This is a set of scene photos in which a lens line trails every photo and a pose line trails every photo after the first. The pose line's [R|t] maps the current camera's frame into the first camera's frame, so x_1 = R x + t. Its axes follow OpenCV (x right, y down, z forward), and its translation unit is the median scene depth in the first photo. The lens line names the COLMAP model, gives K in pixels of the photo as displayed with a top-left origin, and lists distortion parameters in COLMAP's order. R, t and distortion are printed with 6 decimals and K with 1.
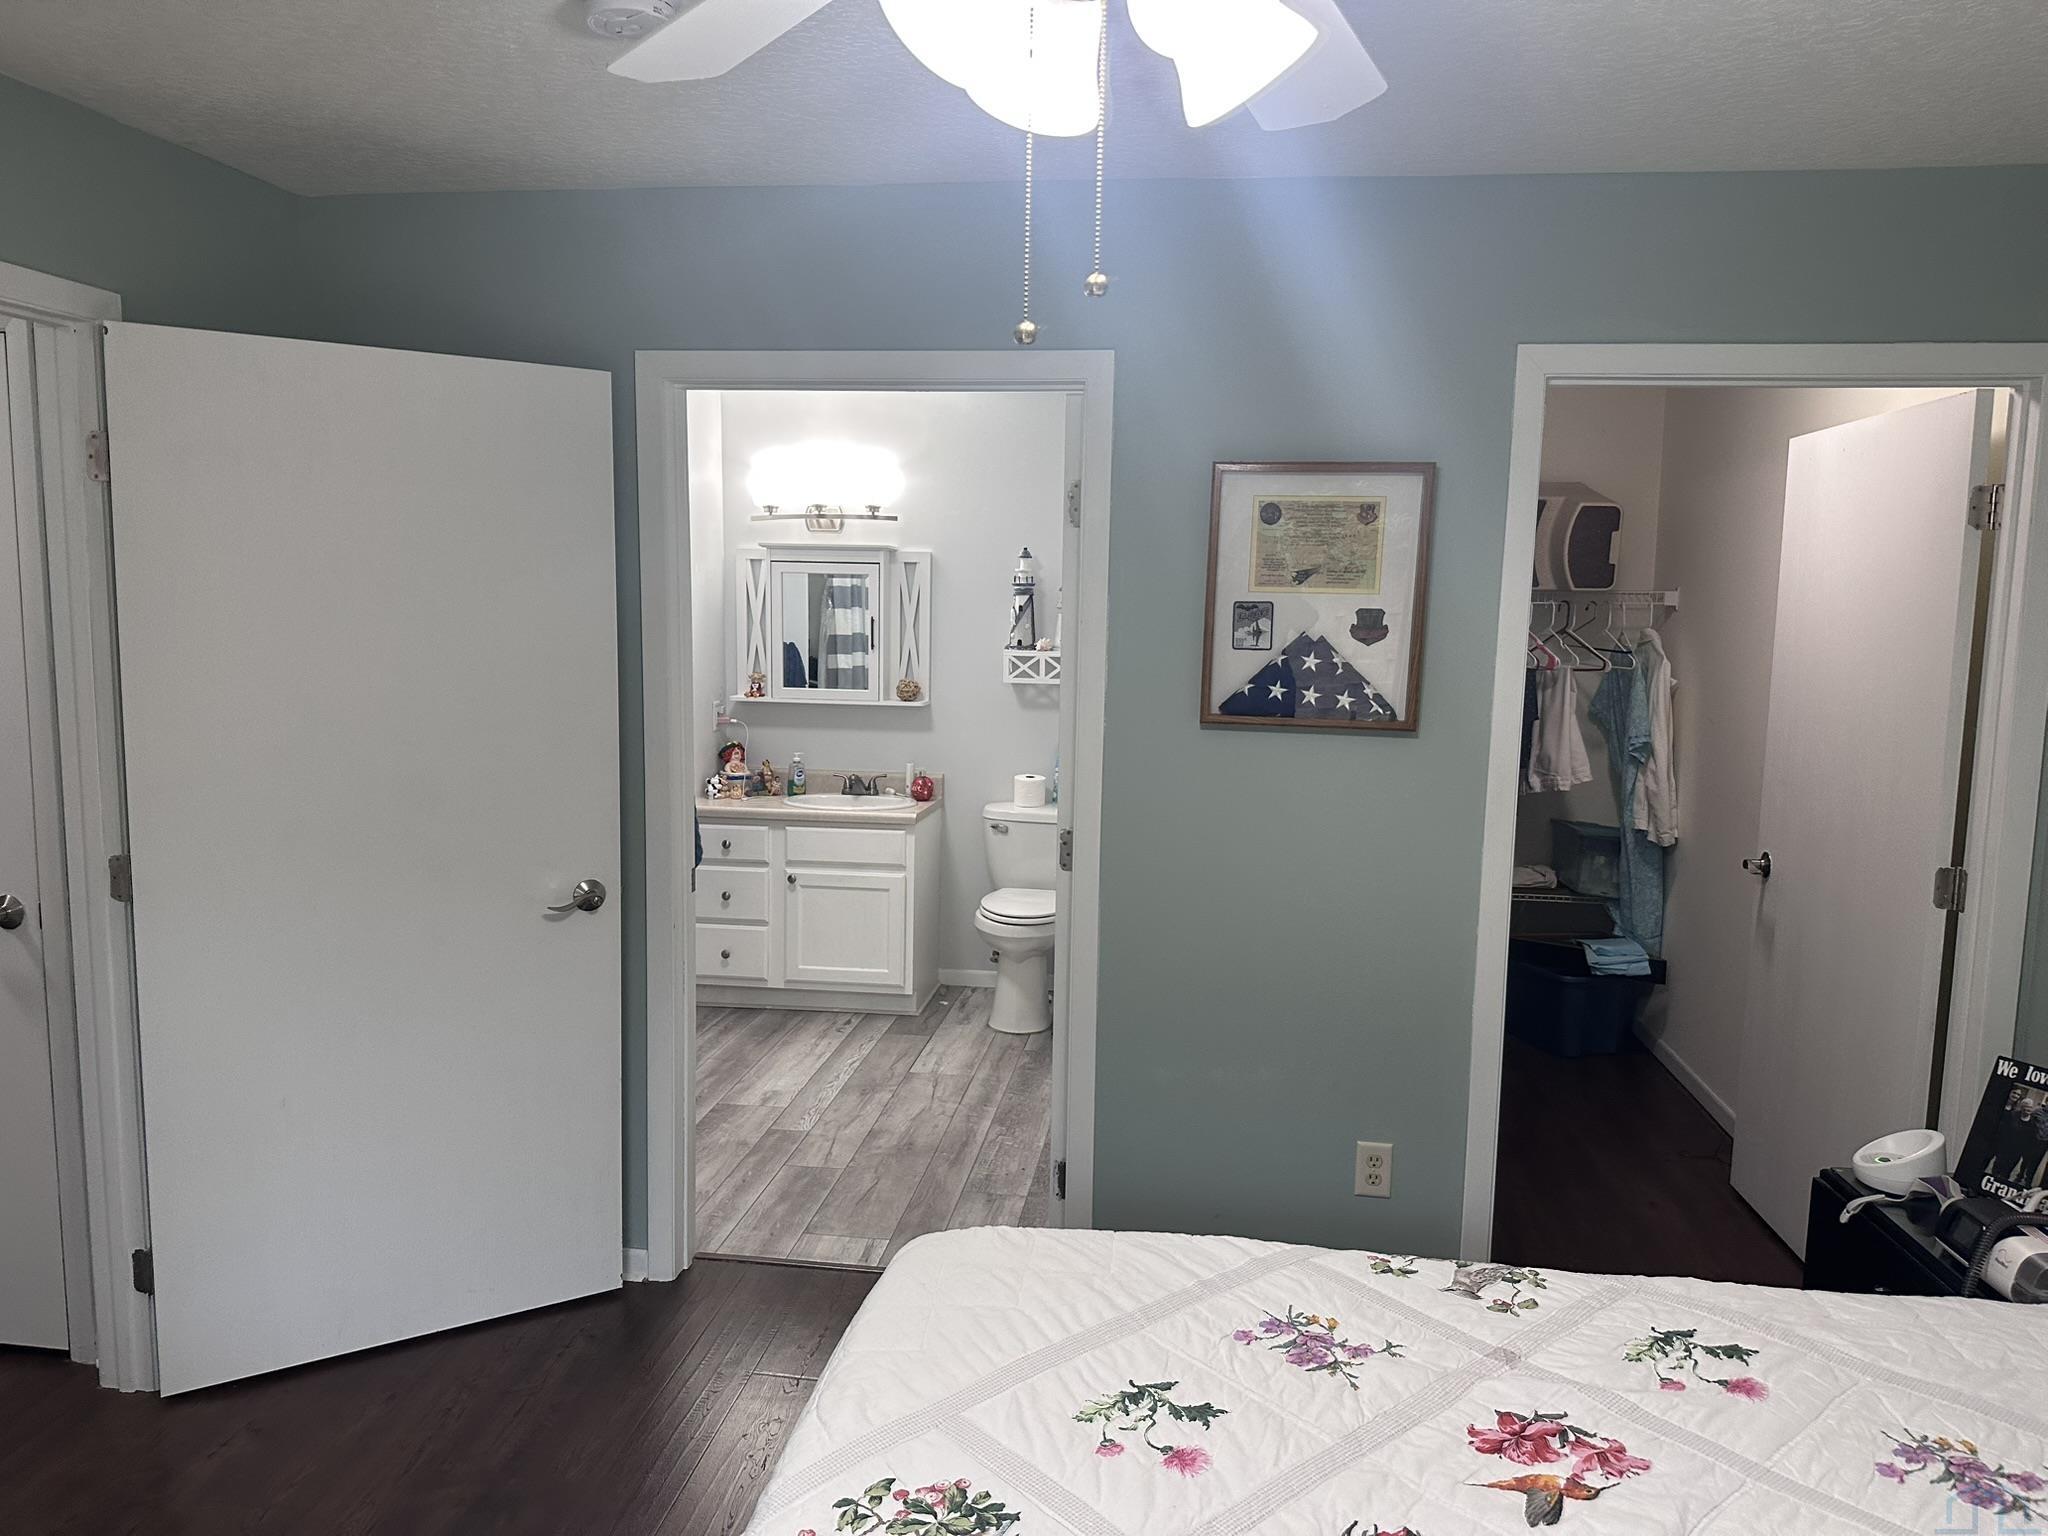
lens RADIAL K [[1433.9, 0, 1027.8], [0, 1433.9, 766.1], [0, 0, 1]] dist [0.028332, -0.006785]
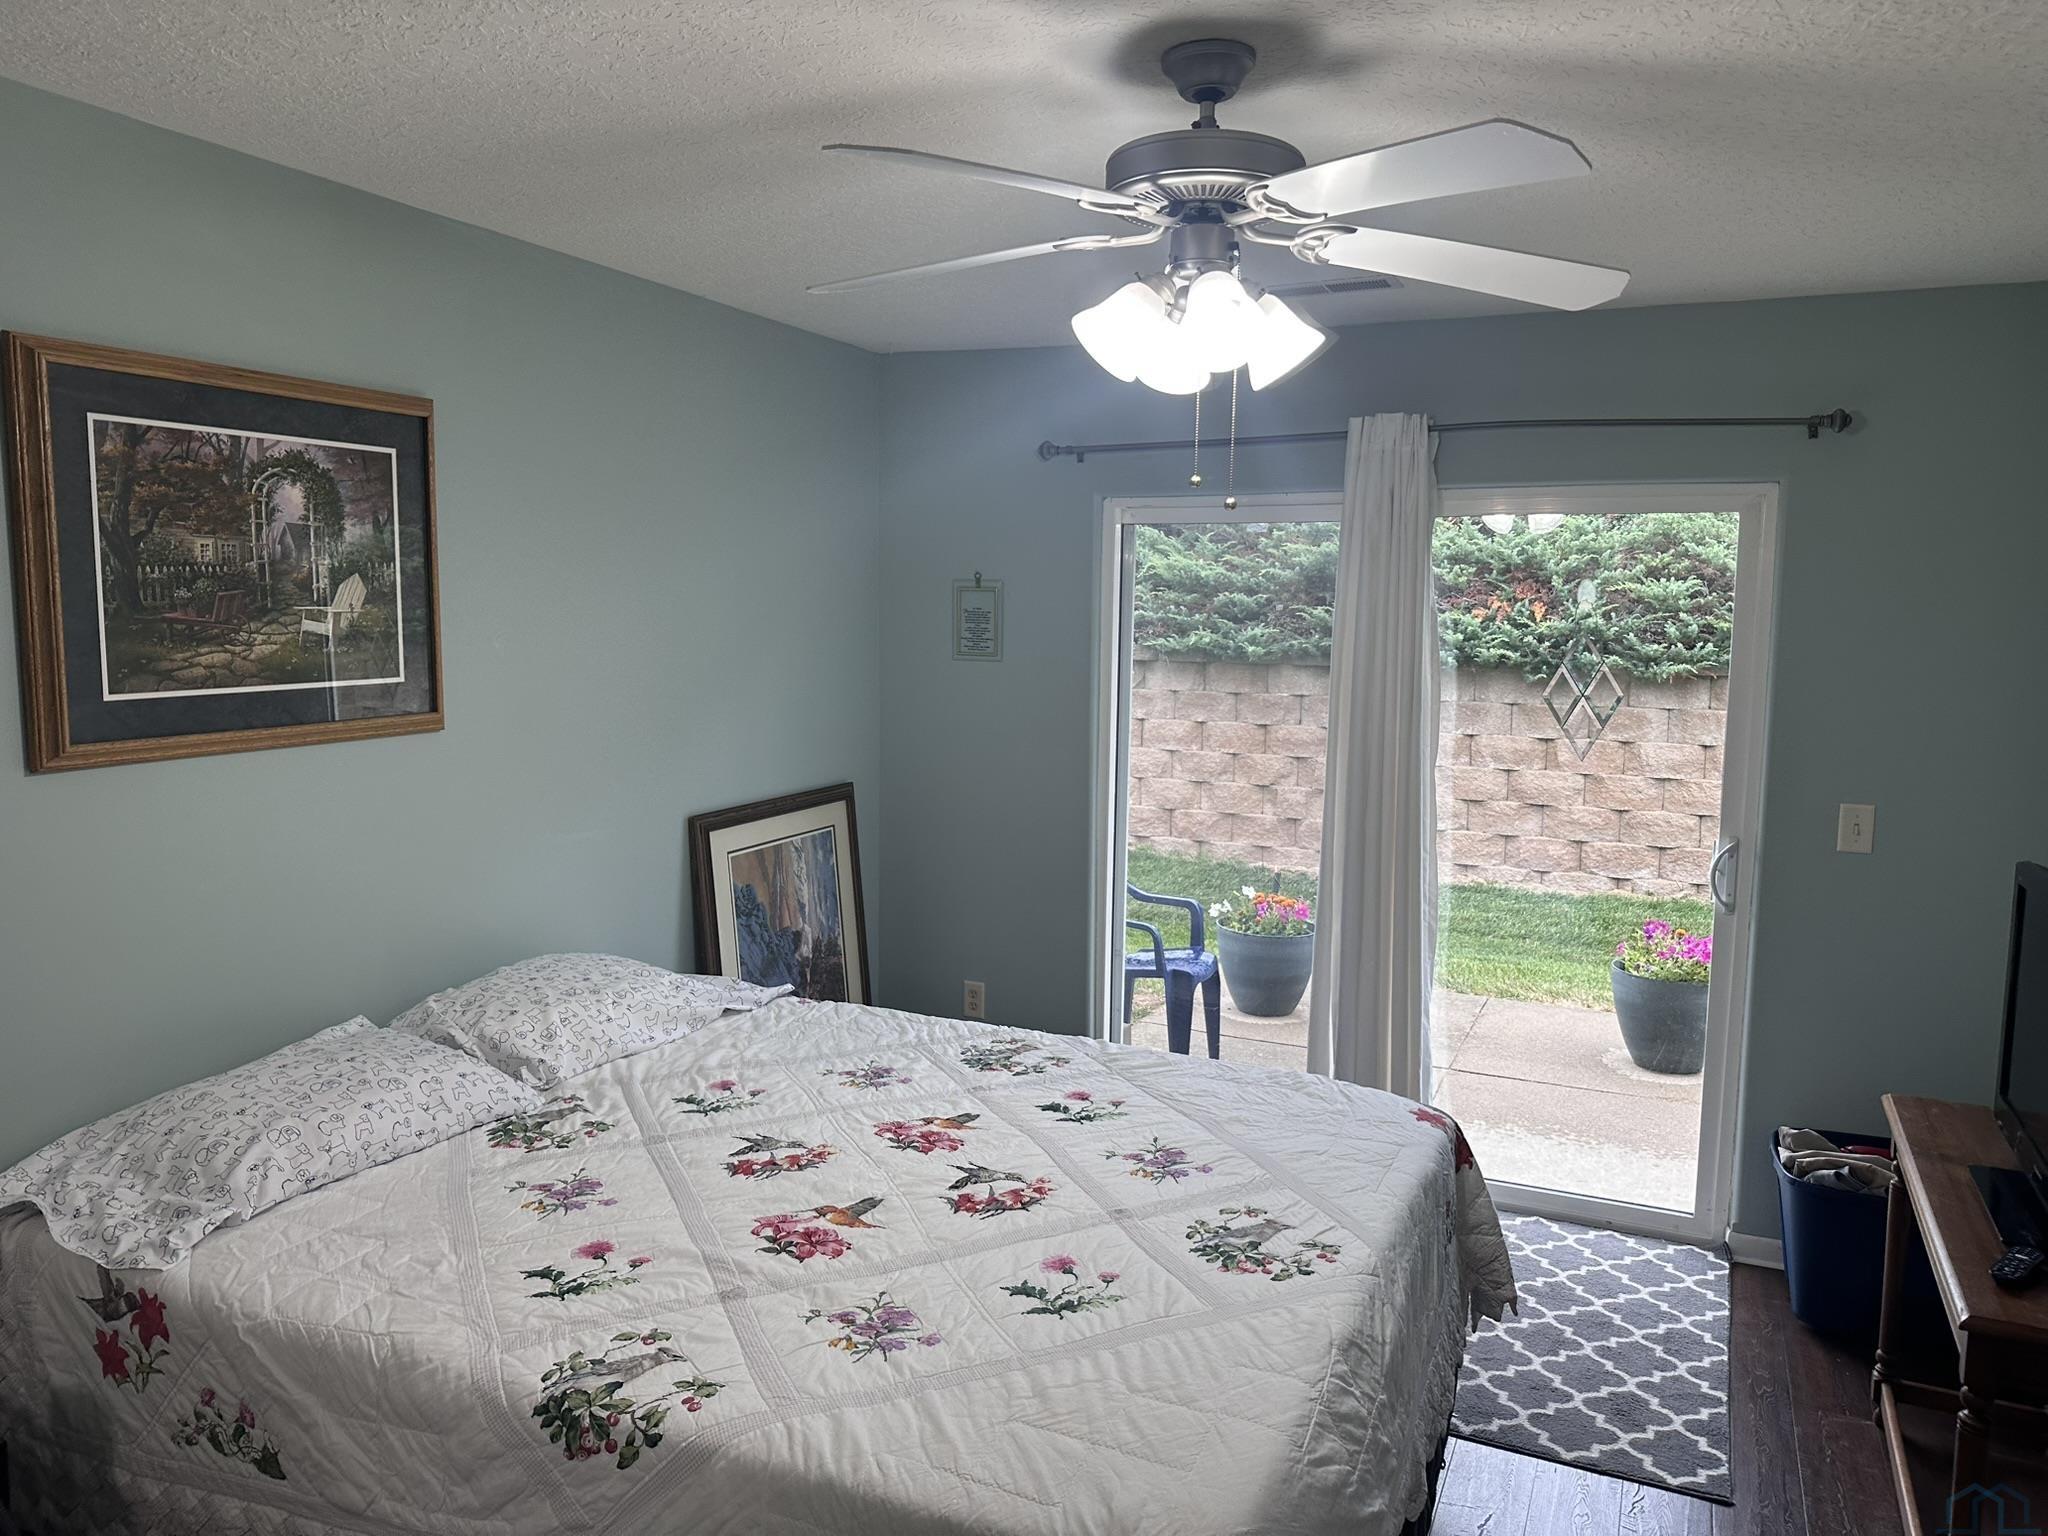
lens RADIAL K [[1433.9, 0, 1024.8], [0, 1433.9, 760.6], [0, 0, 1]] dist [0.028332, -0.006785]
pose [[-0.952253, -0.068636, 0.297497, -0.229731], [0.002584, 0.972557, 0.232651, -0.303870], [-0.305300, 0.222312, -0.925942, 2.107084]]
